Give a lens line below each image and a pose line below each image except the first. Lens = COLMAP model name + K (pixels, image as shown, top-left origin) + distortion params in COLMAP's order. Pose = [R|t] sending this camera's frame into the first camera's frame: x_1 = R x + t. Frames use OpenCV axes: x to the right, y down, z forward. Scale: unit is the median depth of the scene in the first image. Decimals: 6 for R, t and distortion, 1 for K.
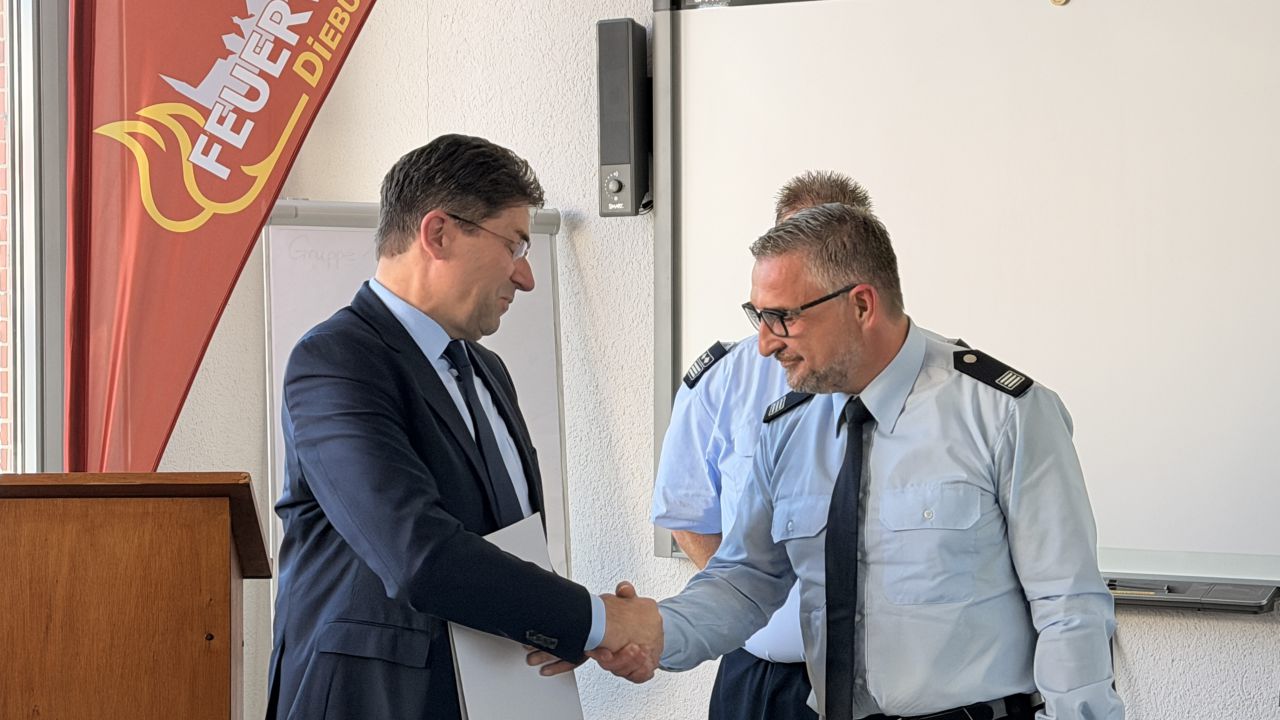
lens RADIAL K [[2891.2, 0, 640.0], [0, 2891.2, 360.0], [0, 0, 1]] dist [-0.037510, 2.579651]
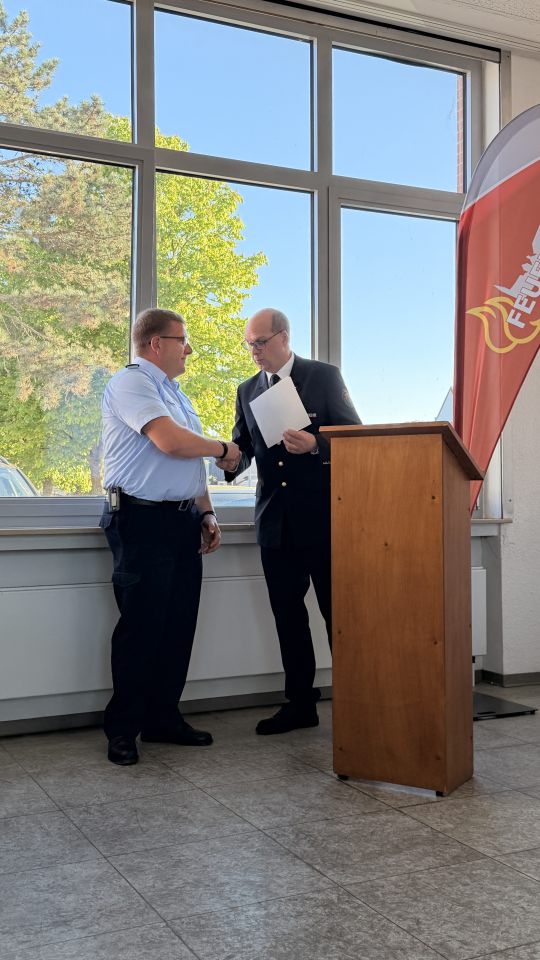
lens RADIAL K [[999.8, 0, 270.0], [0, 999.8, 480.0], [0, 0, 1]] dist [0.218752, -0.481863]
pose [[0.831451, -0.011419, -0.555481, 0.132371], [-0.008189, 0.999428, -0.032802, 0.084081], [0.555538, 0.031822, 0.830882, 0.233353]]
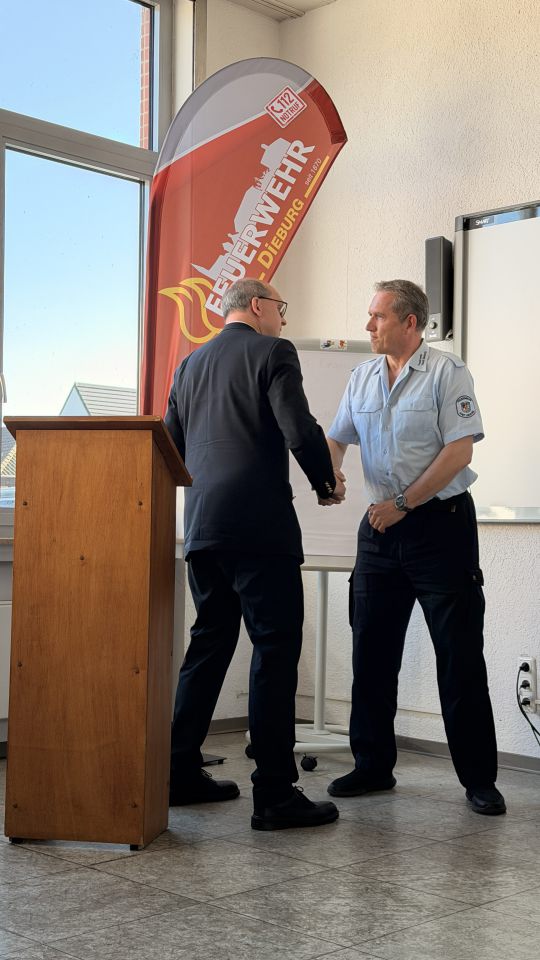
lens RADIAL K [[1336.7, 0, 270.0], [0, 1336.7, 480.0], [0, 0, 1]] dist [0.171921, -0.125332]
pose [[0.966812, 0.007247, -0.255386, 0.120673], [-0.022702, 0.998080, -0.057619, 0.099792], [0.254478, 0.061505, 0.965121, 0.138710]]
